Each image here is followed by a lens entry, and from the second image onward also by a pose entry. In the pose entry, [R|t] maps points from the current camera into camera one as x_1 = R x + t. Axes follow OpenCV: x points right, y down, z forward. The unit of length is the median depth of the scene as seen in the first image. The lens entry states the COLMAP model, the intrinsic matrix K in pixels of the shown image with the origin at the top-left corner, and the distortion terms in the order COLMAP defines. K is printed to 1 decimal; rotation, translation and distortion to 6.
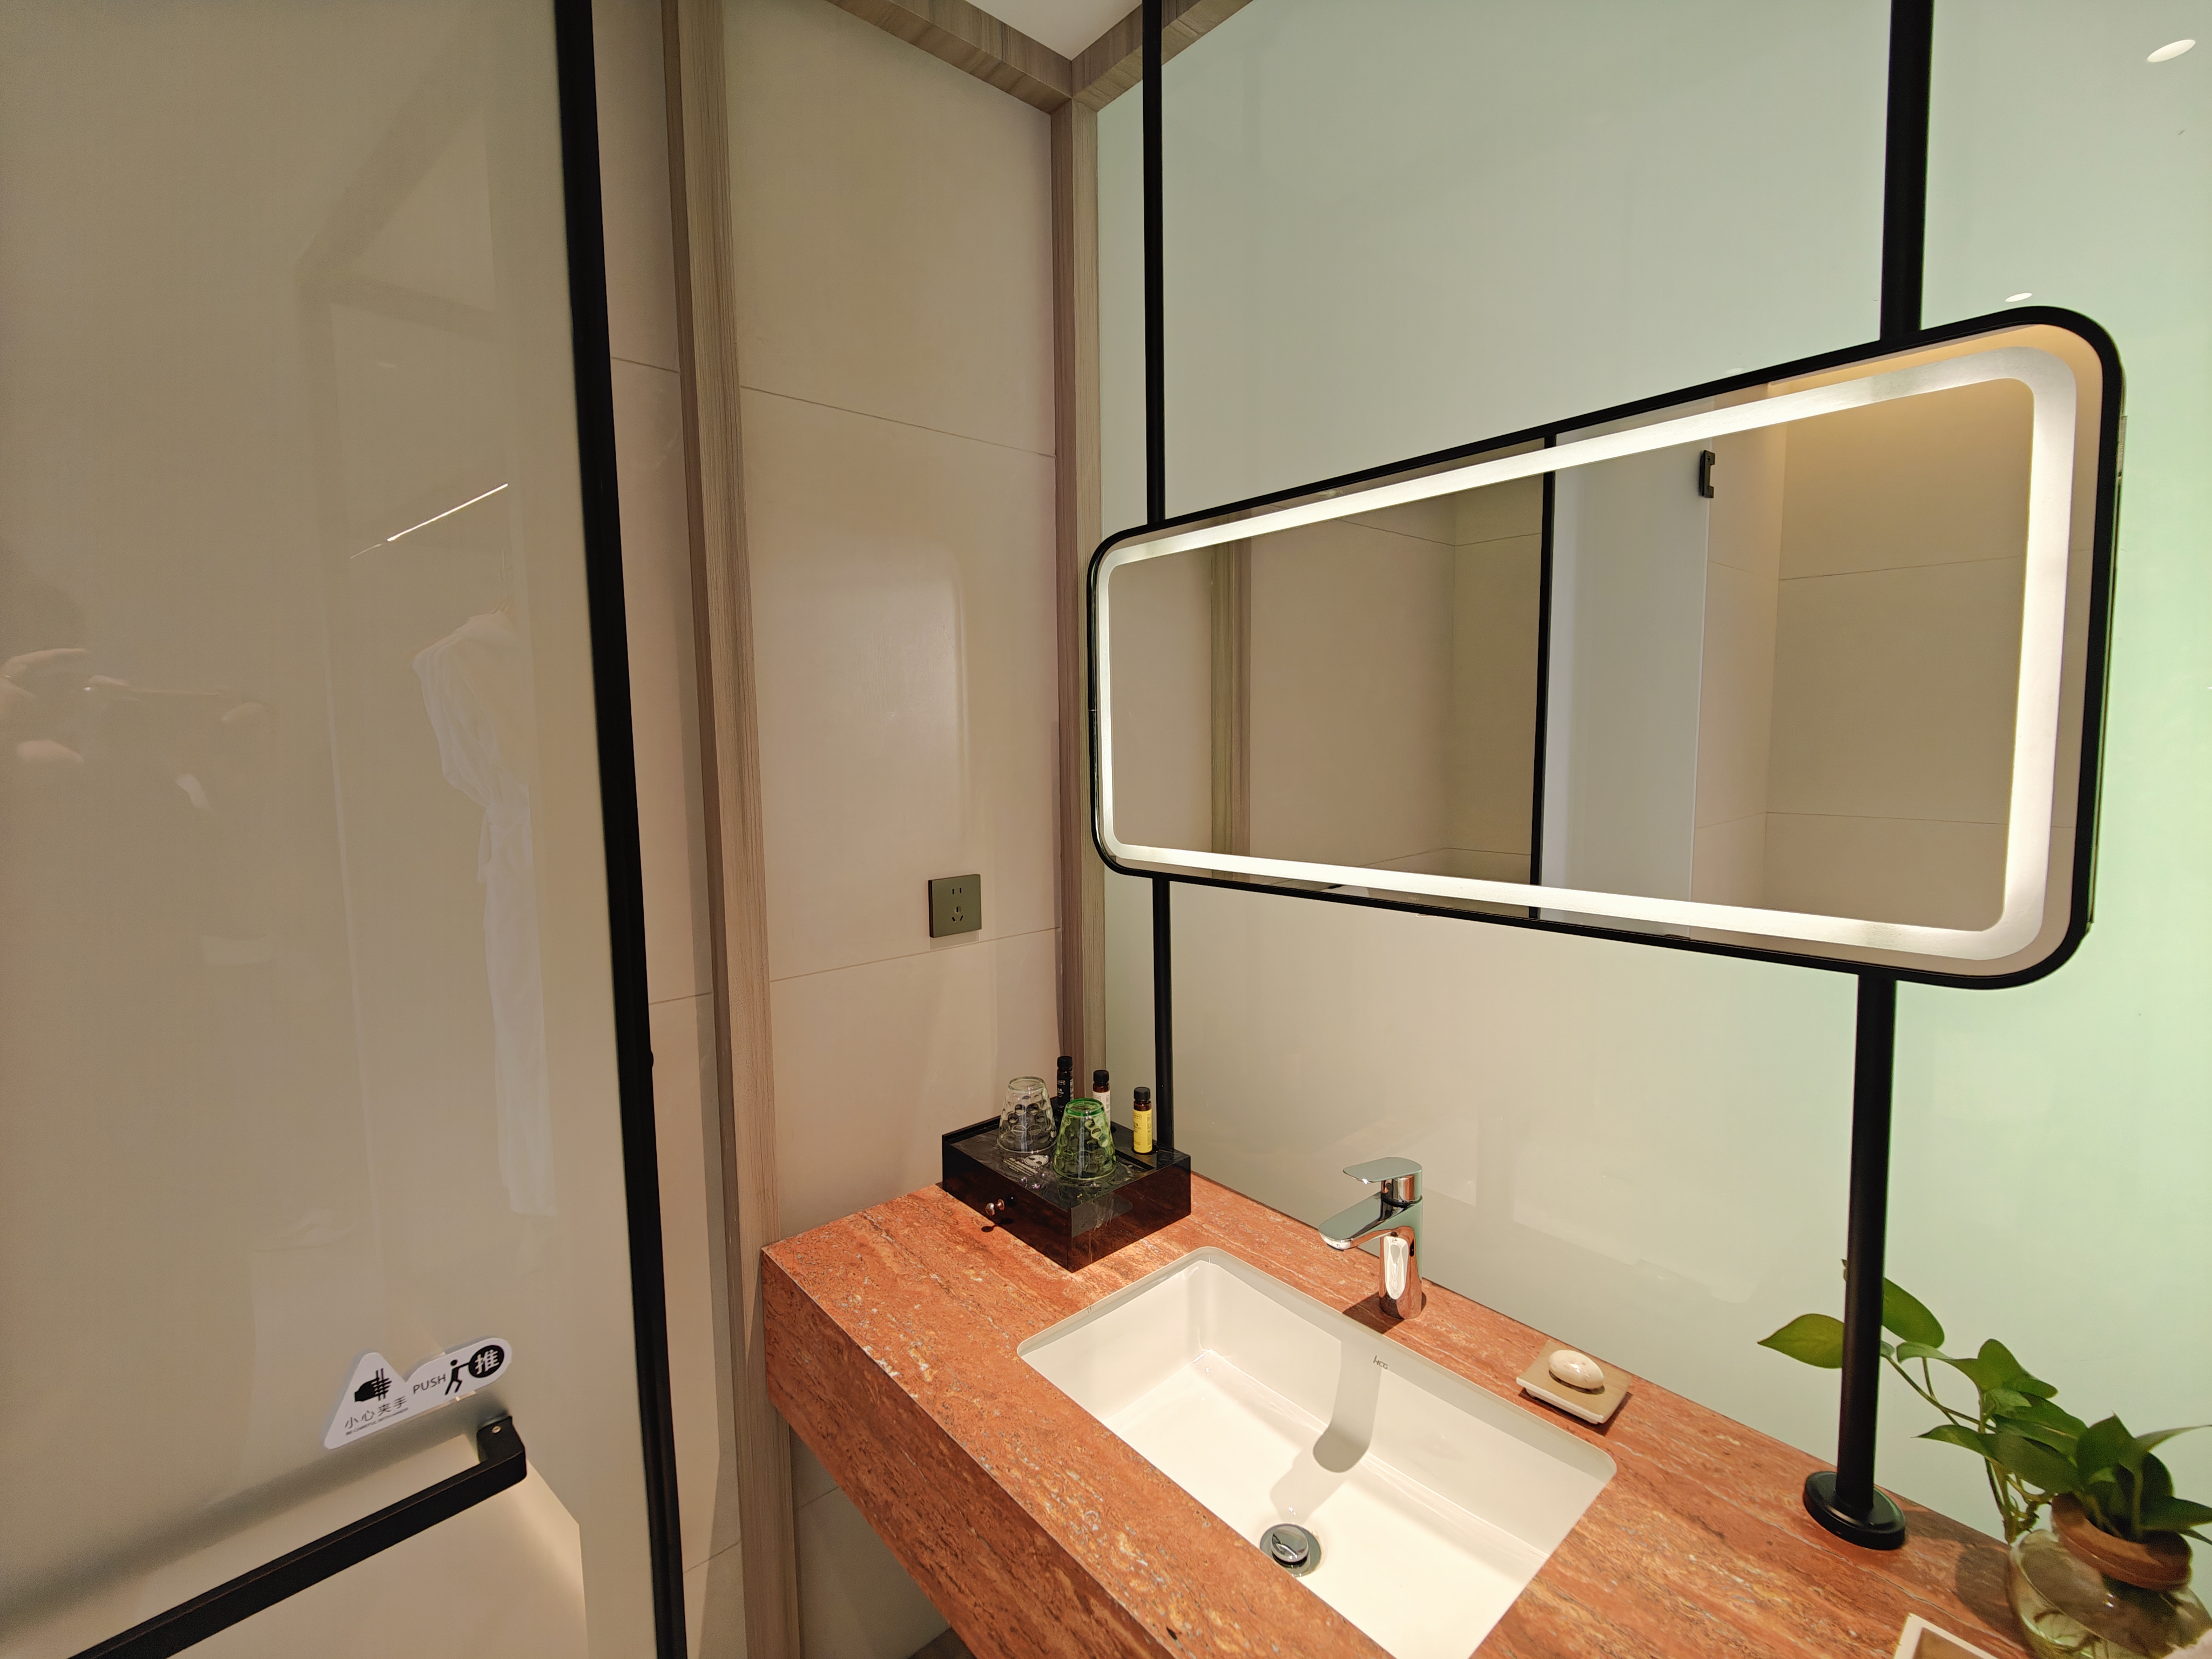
lens RADIAL K [[962.8, 0, 1111.7], [0, 962.8, 817.0], [0, 0, 1]] dist [0.017764, -0.011315]
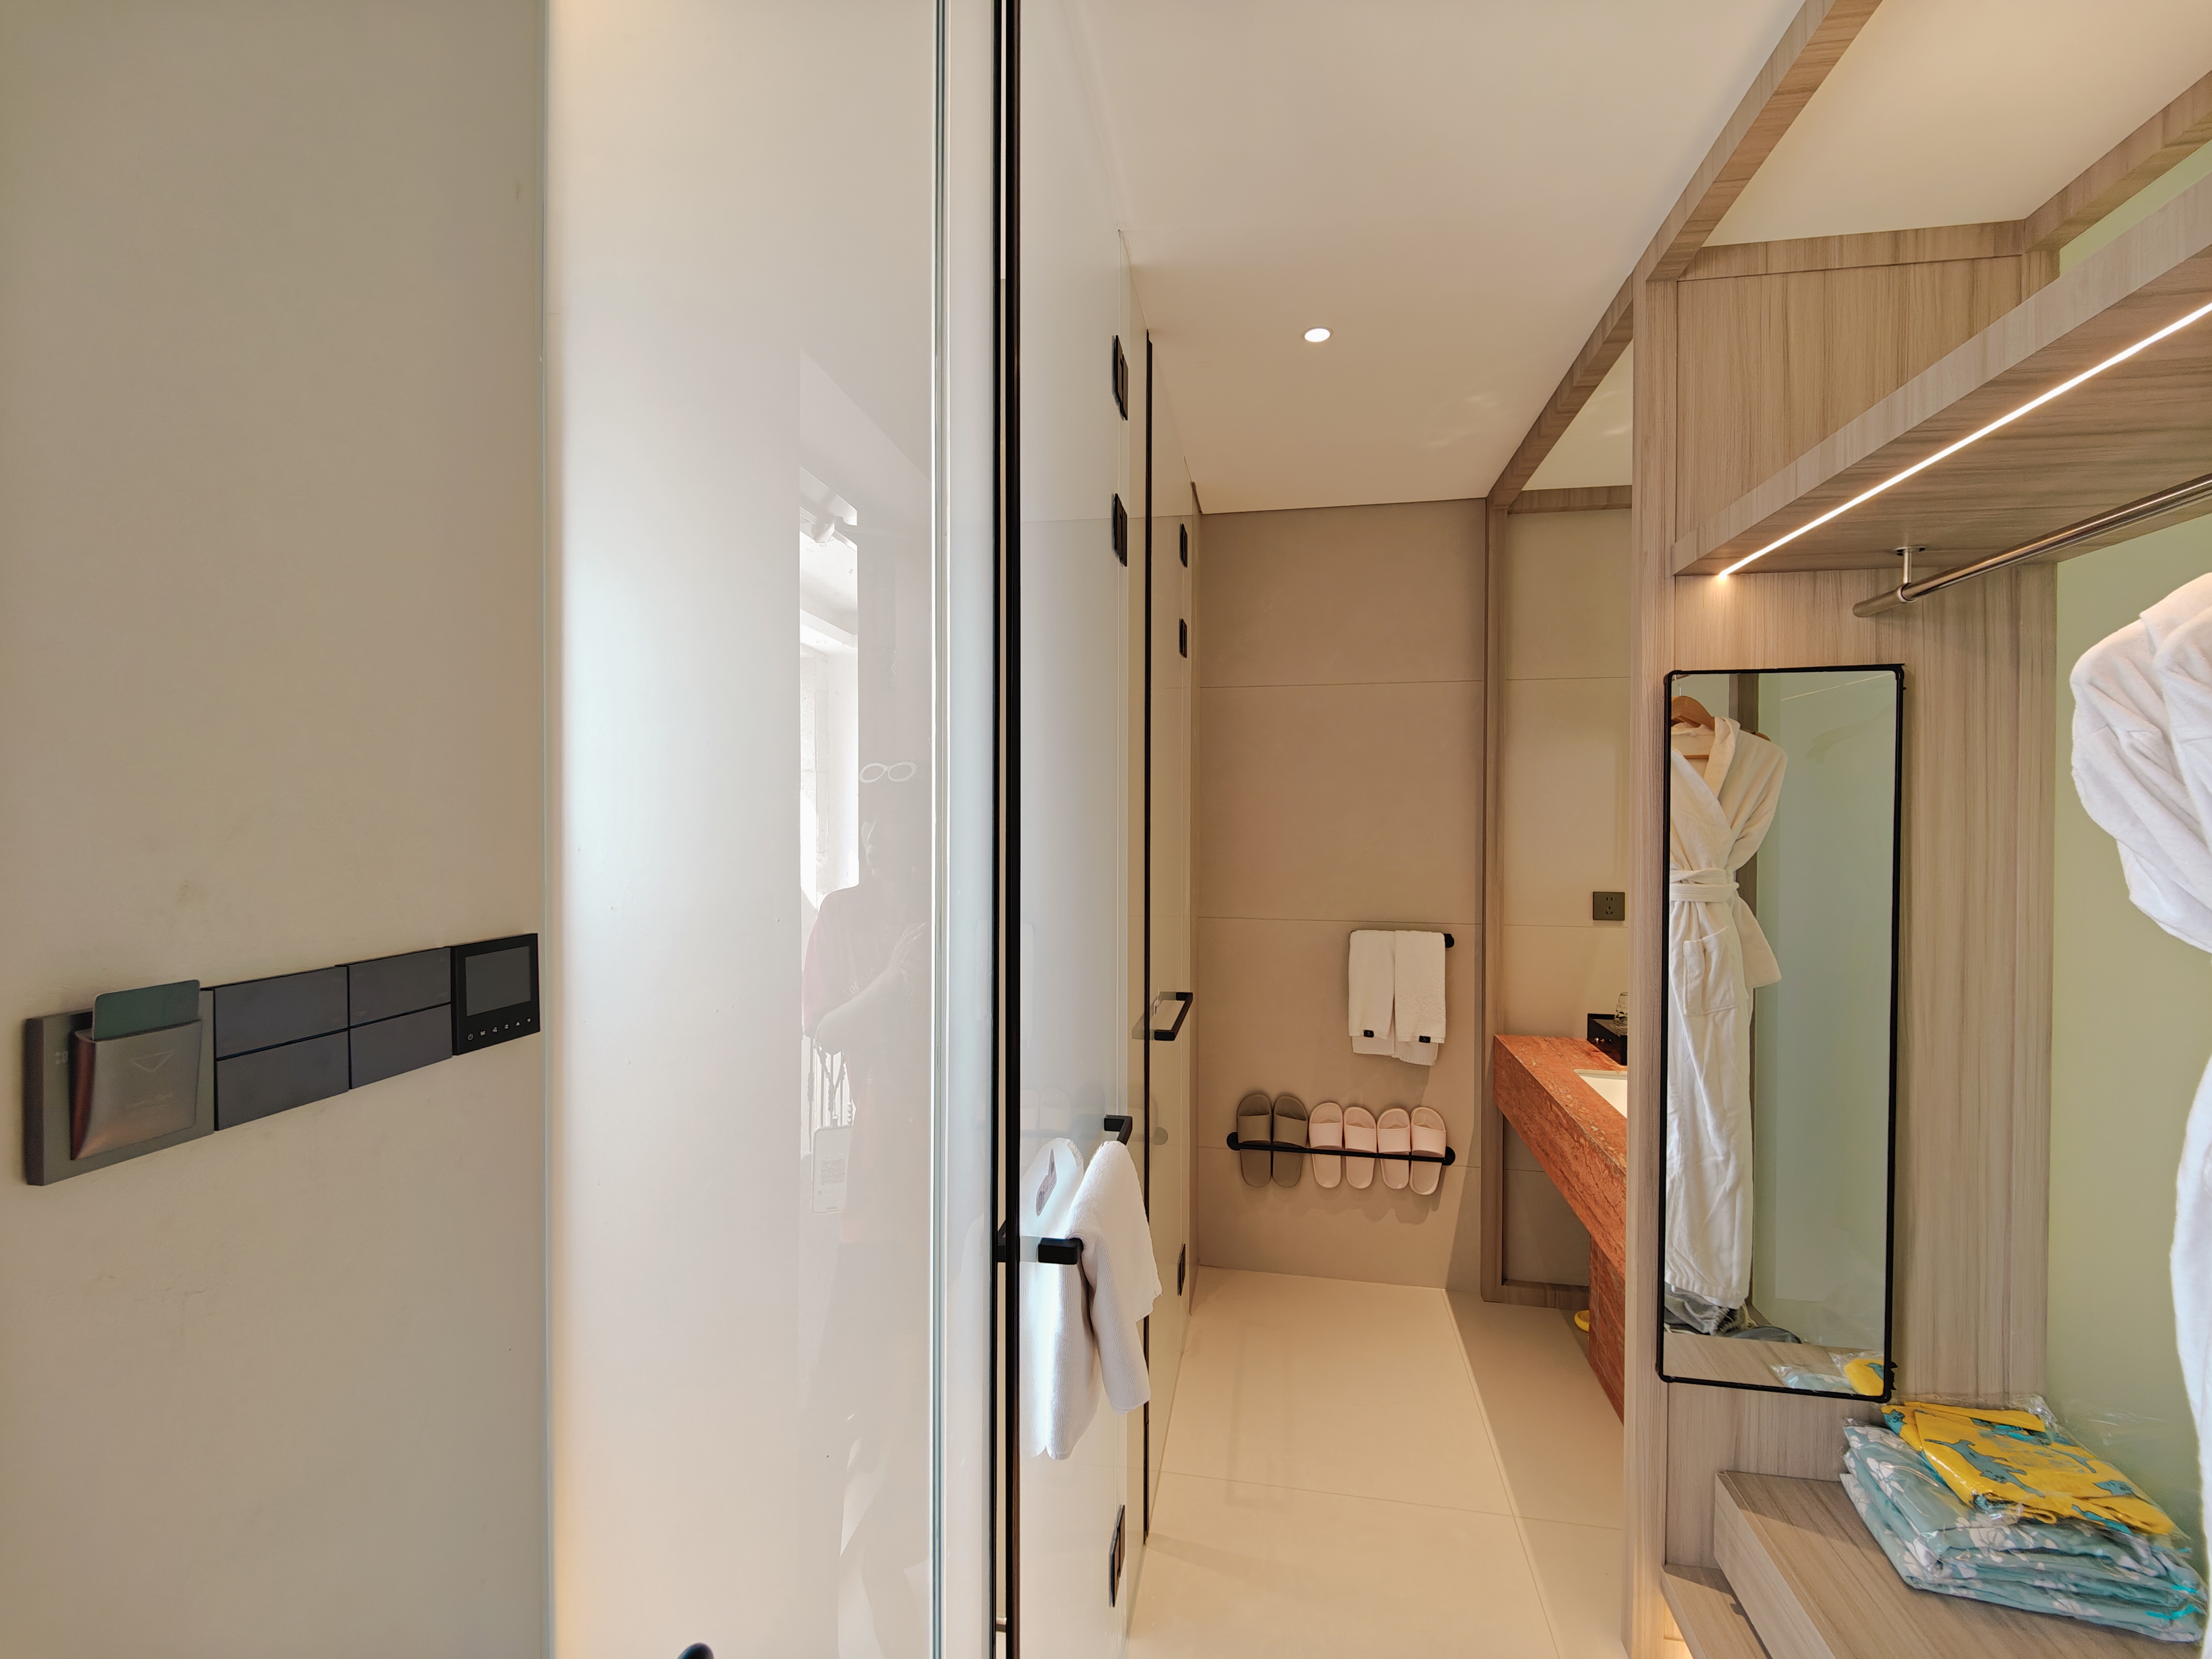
lens RADIAL K [[962.8, 0, 1111.7], [0, 962.8, 817.0], [0, 0, 1]] dist [0.017764, -0.011315]
pose [[0.627550, 0.028978, -0.778037, 0.787578], [-0.085546, 0.995823, -0.031911, 0.063539], [0.773862, 0.086584, 0.627408, -1.134211]]
